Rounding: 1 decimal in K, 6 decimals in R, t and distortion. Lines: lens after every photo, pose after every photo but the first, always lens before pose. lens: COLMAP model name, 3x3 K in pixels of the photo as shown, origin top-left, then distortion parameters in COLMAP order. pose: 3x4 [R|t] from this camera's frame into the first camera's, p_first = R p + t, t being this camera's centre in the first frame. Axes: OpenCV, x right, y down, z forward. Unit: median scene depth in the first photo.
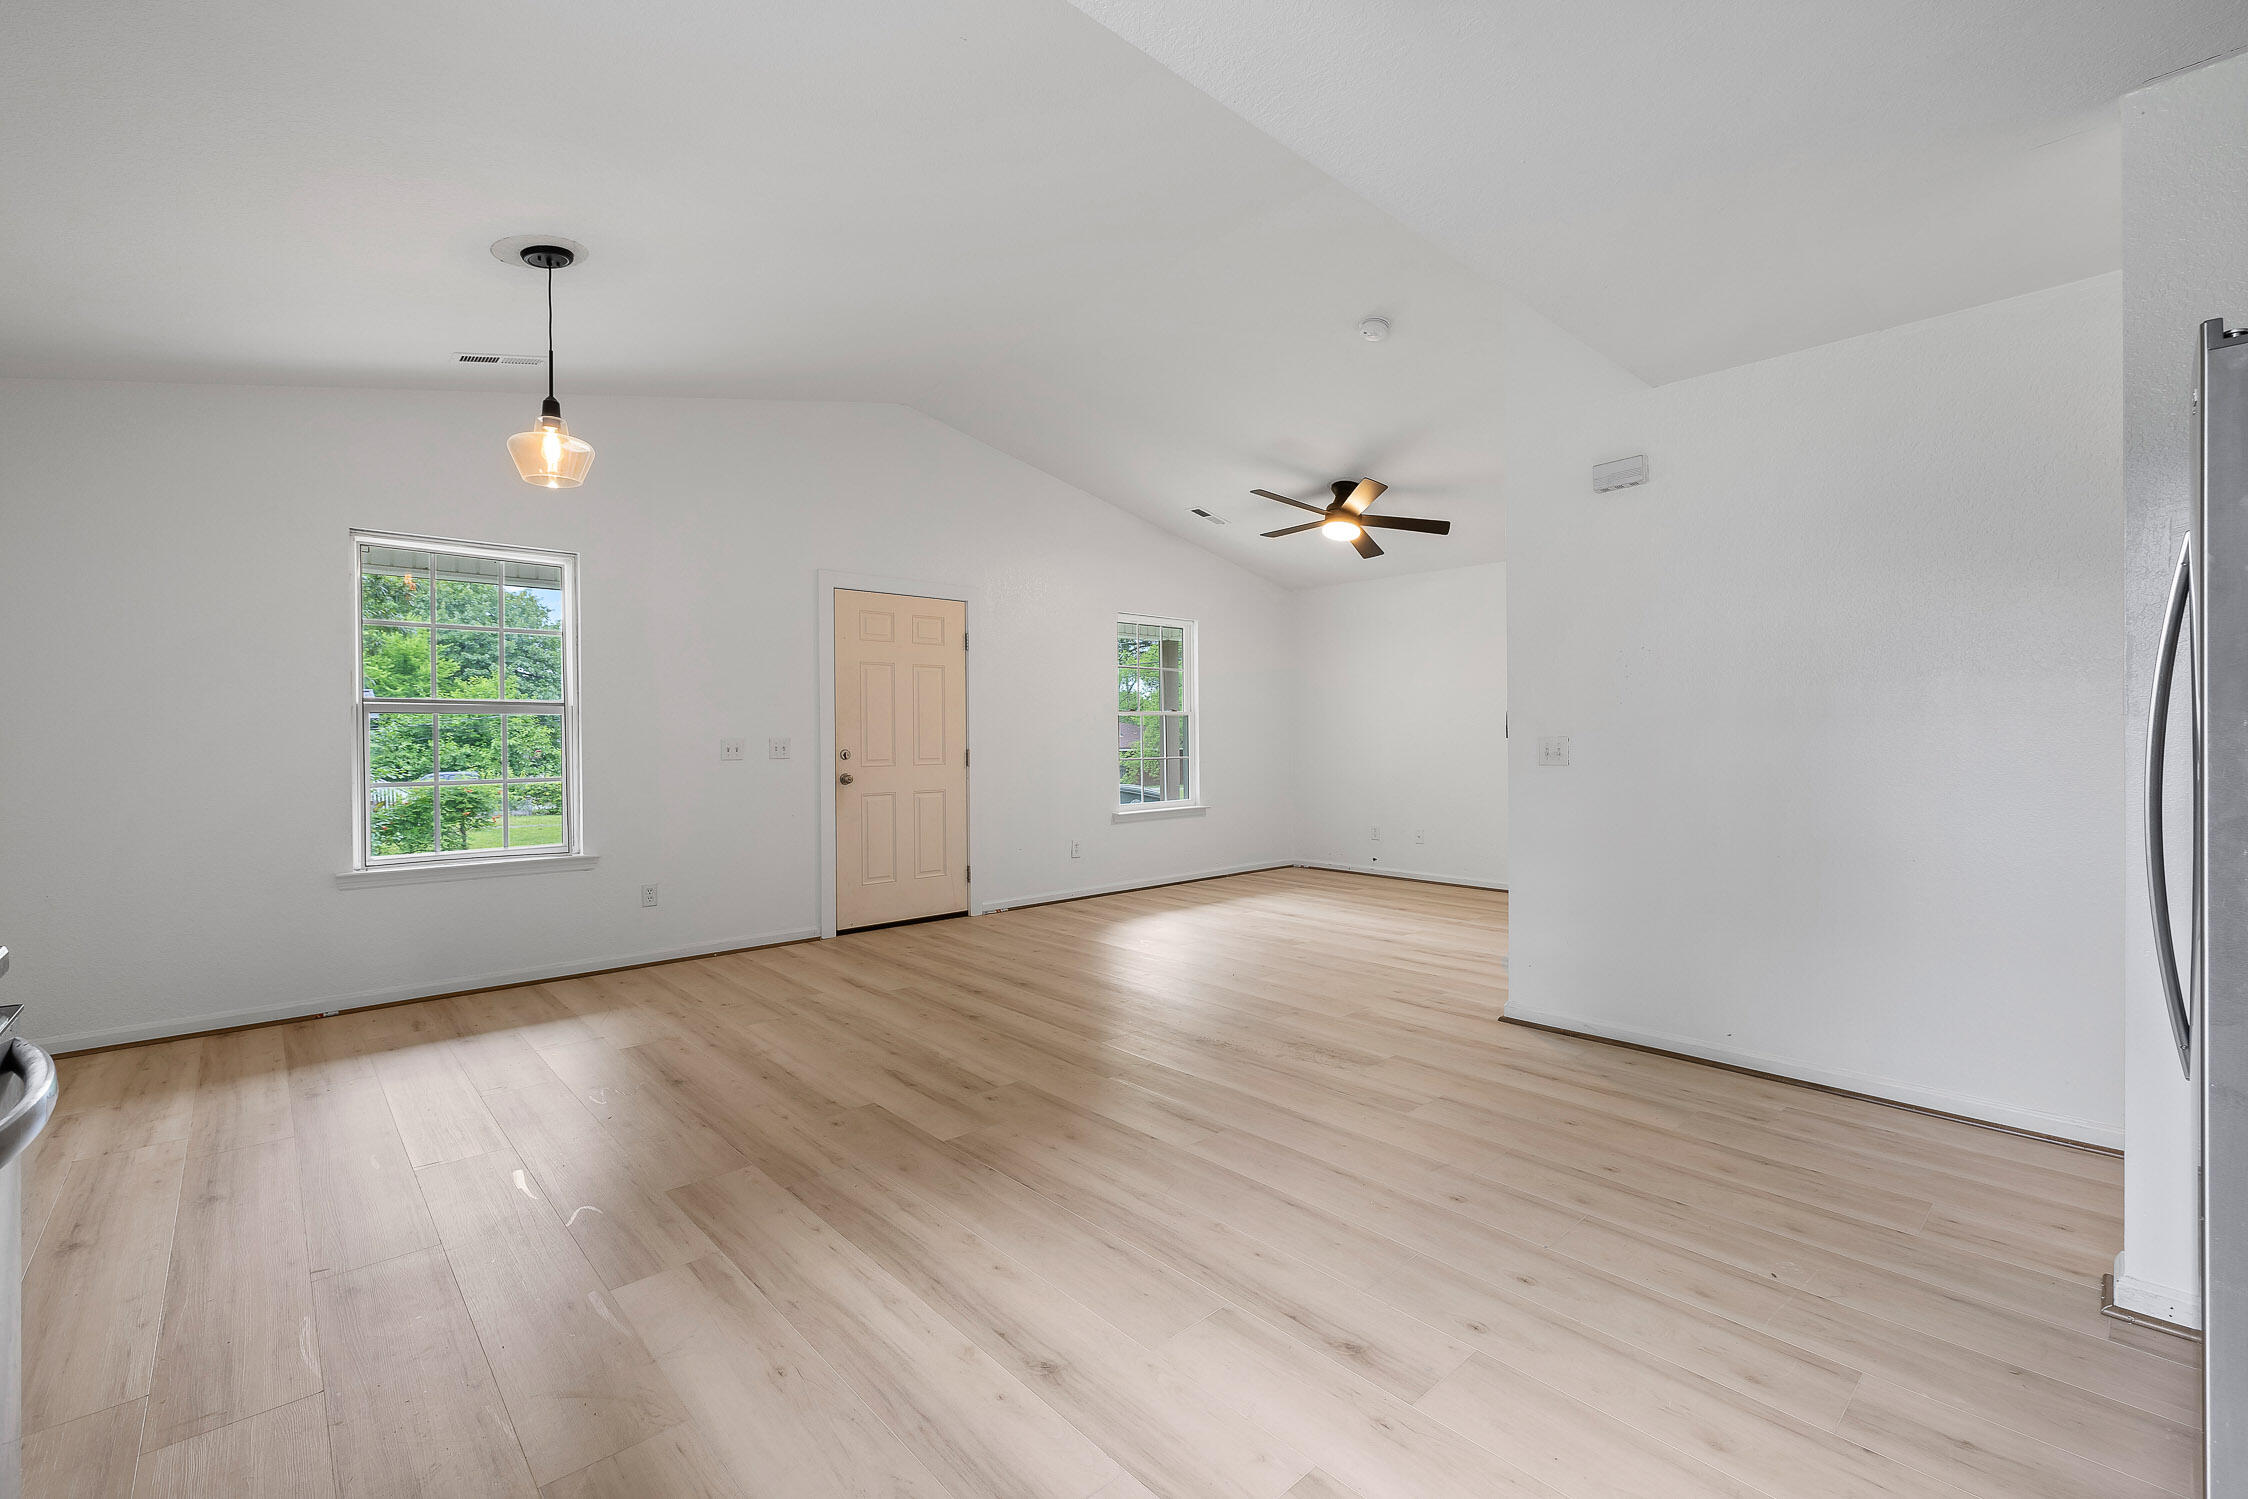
lens RADIAL K [[958.5, 0, 1128.6], [0, 958.5, 738.8], [0, 0, 1]] dist [0.000346, 0.000022]
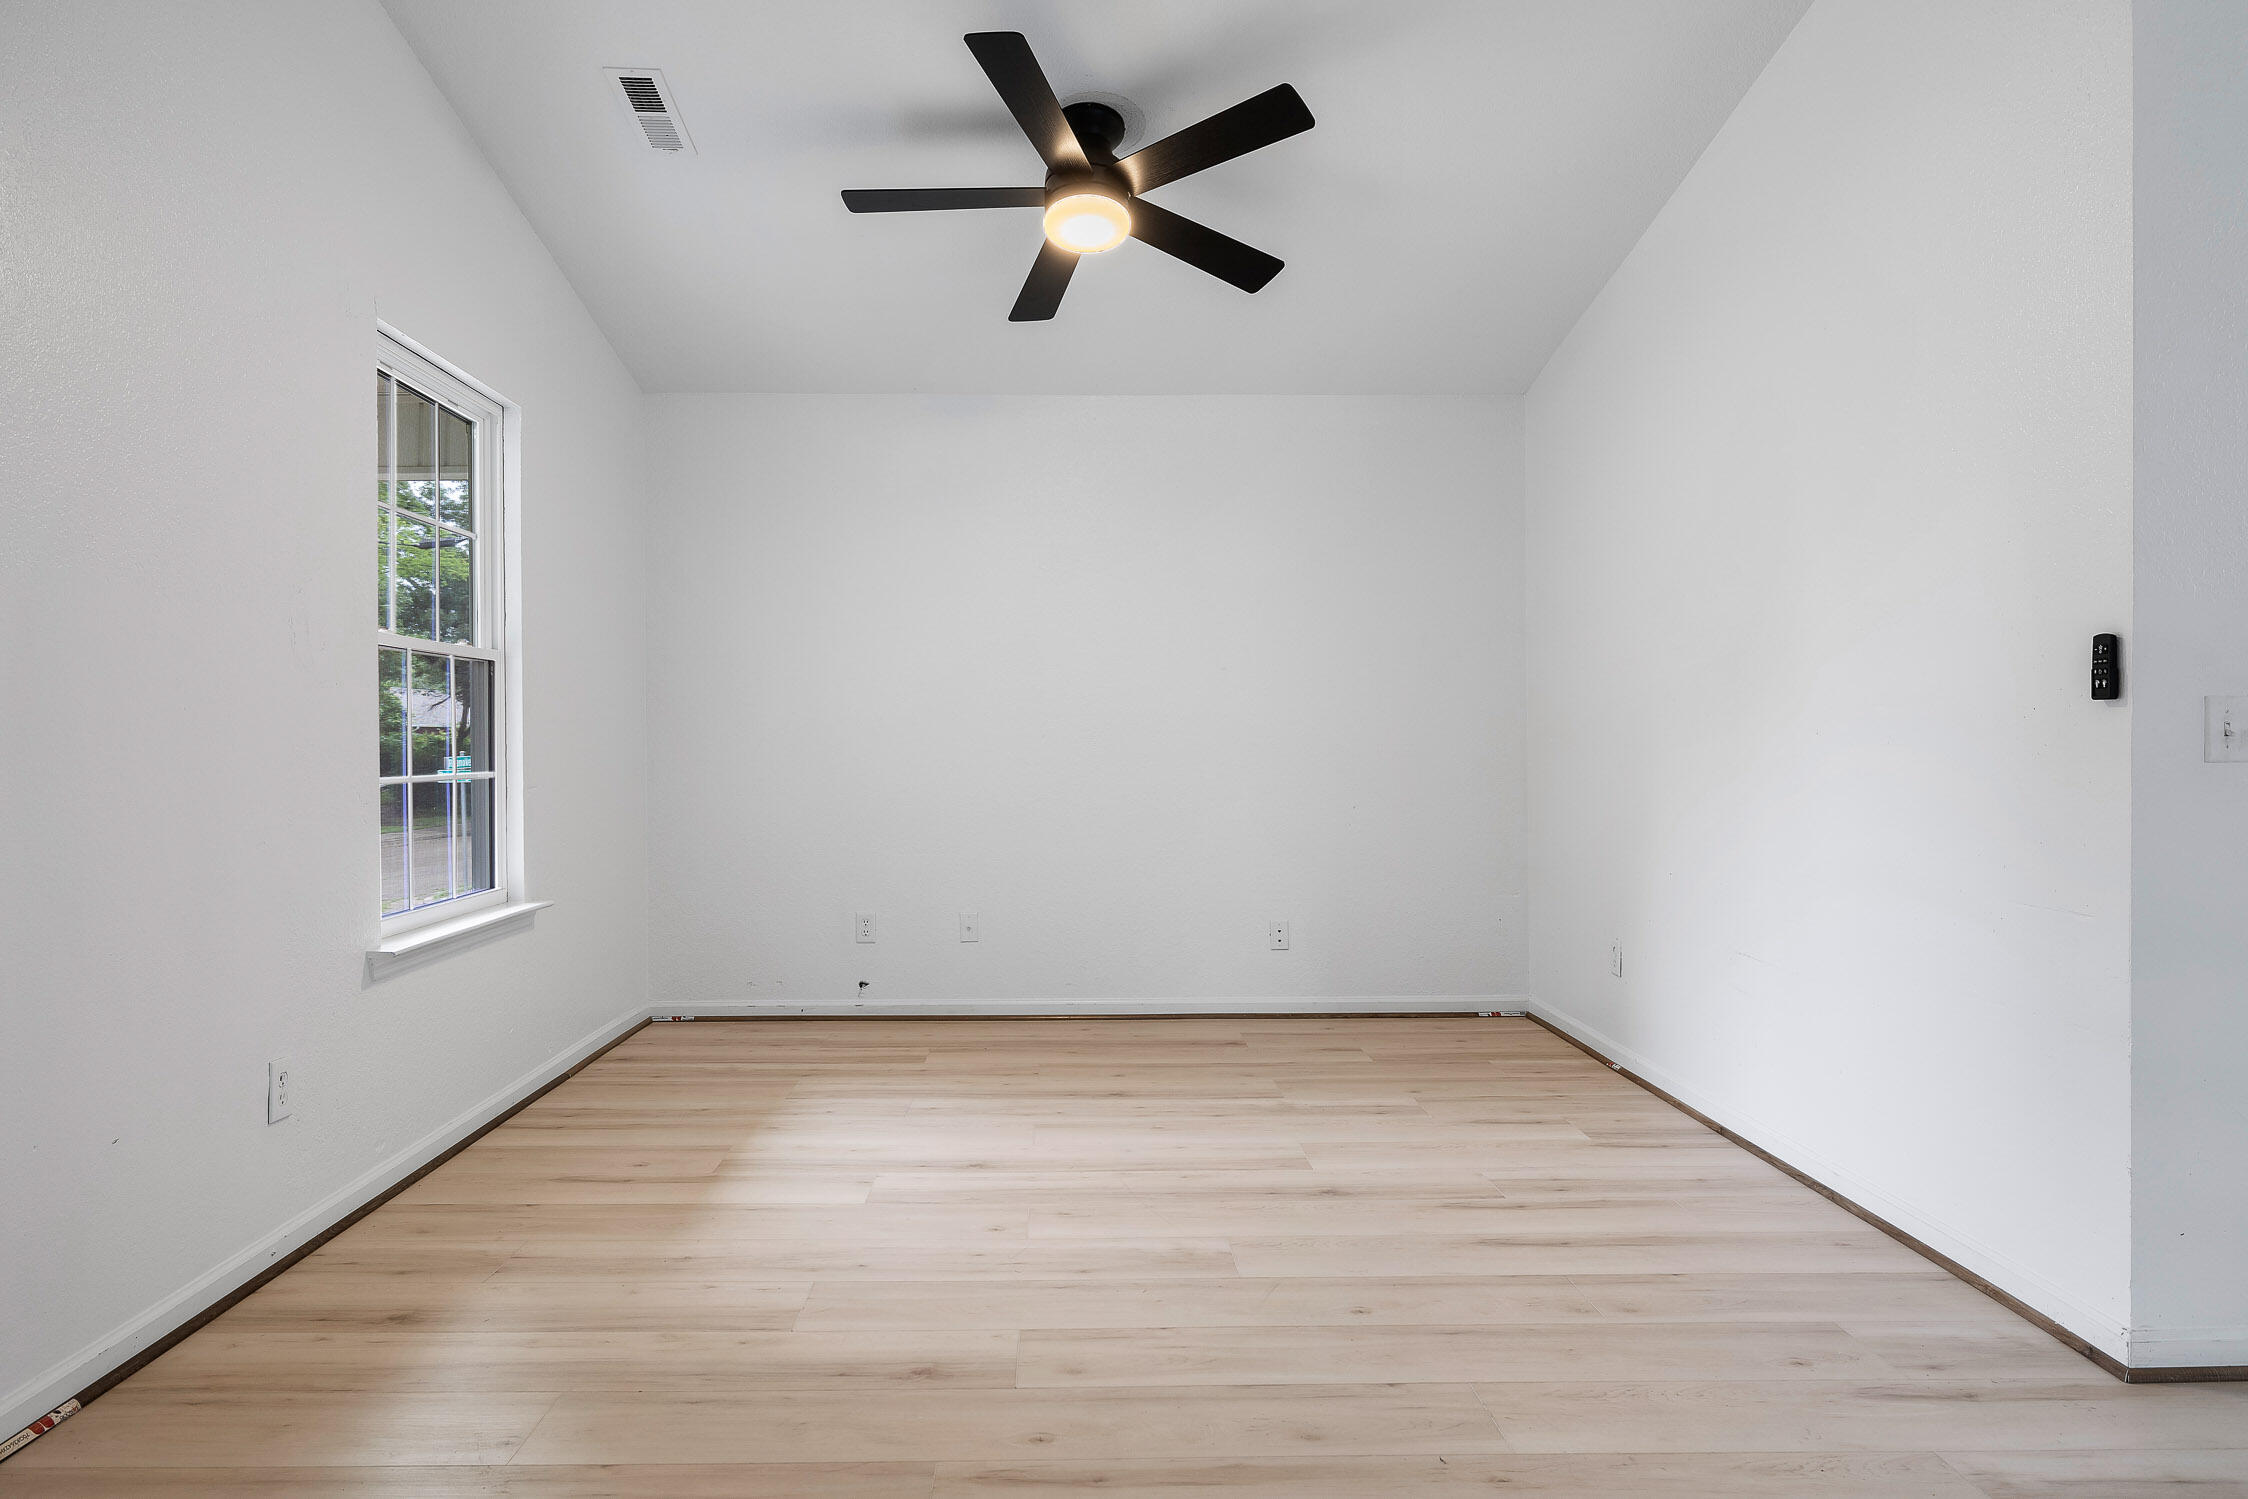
lens RADIAL K [[1364.8, 0, 1083.3], [0, 1364.8, 743.6], [0, 0, 1]] dist [-0.000766, 0.000352]
pose [[0.665874, 0.003650, 0.746056, -0.396202], [0.000956, 0.999983, -0.005745, 0.025553], [-0.746064, 0.004538, 0.665859, 1.070825]]
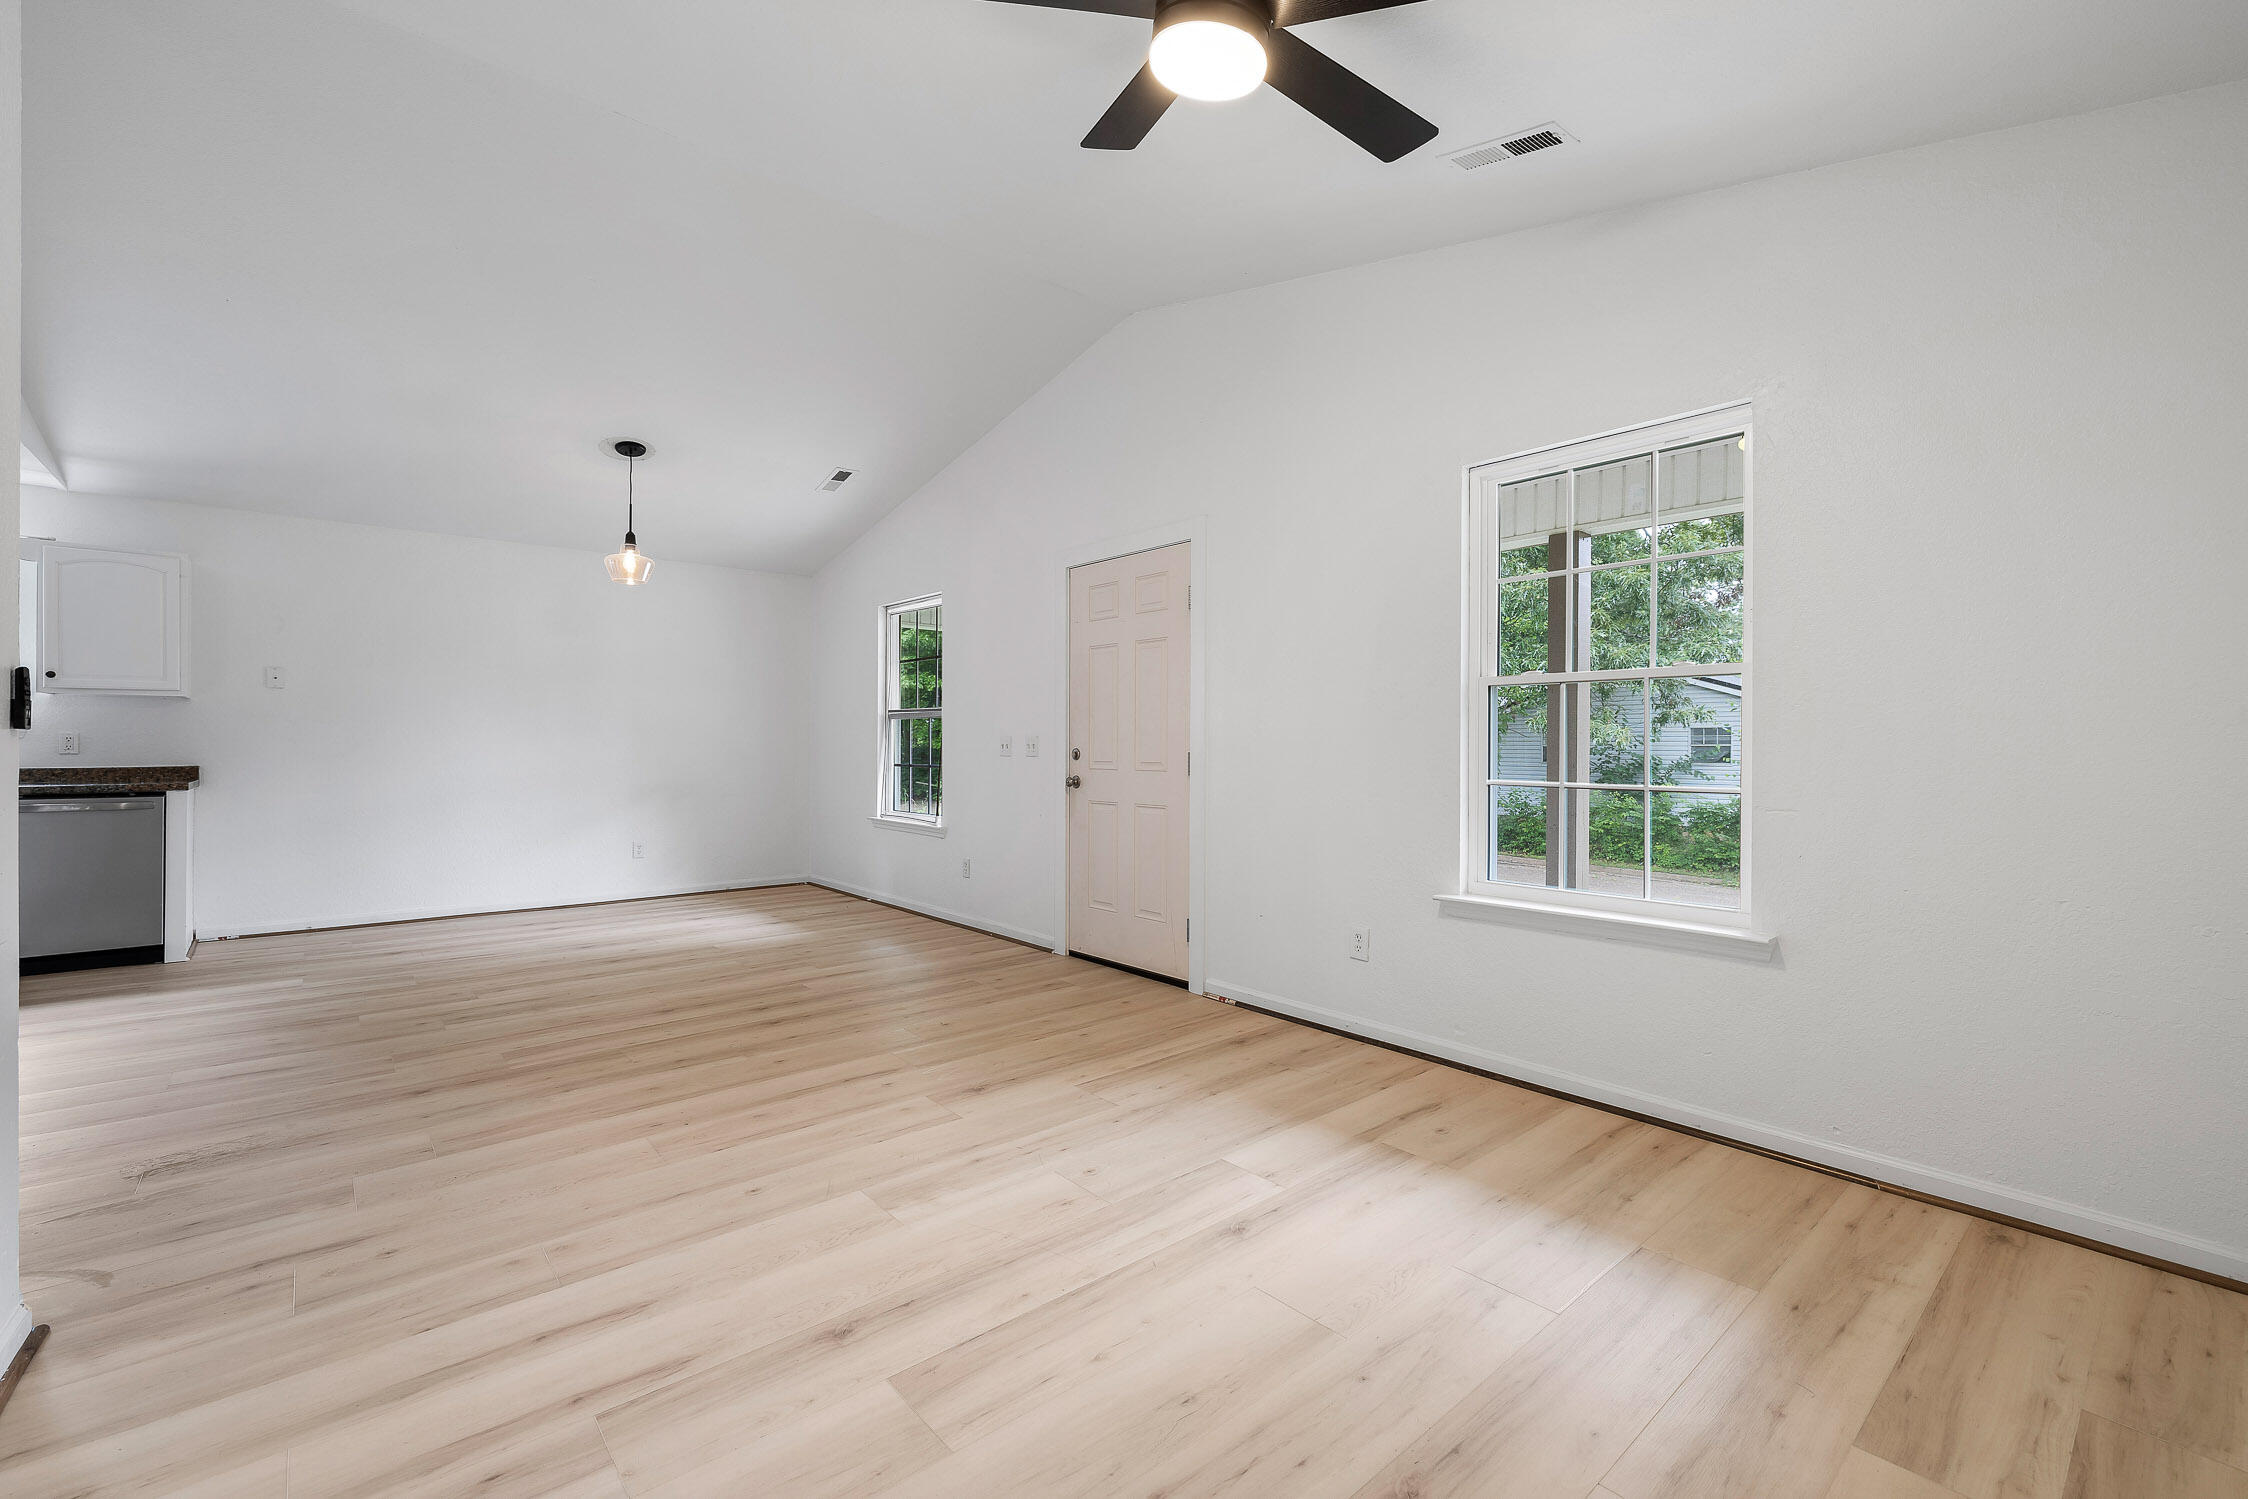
lens RADIAL K [[944.6, 0, 1125.0], [0, 944.6, 746.6], [0, 0, 1]] dist [-0.000018, 0.000257]
pose [[-0.031771, 0.008389, -0.999460, 0.936361], [-0.004745, 0.999952, 0.008544, 0.002625], [0.999484, 0.005014, -0.031730, 1.745719]]
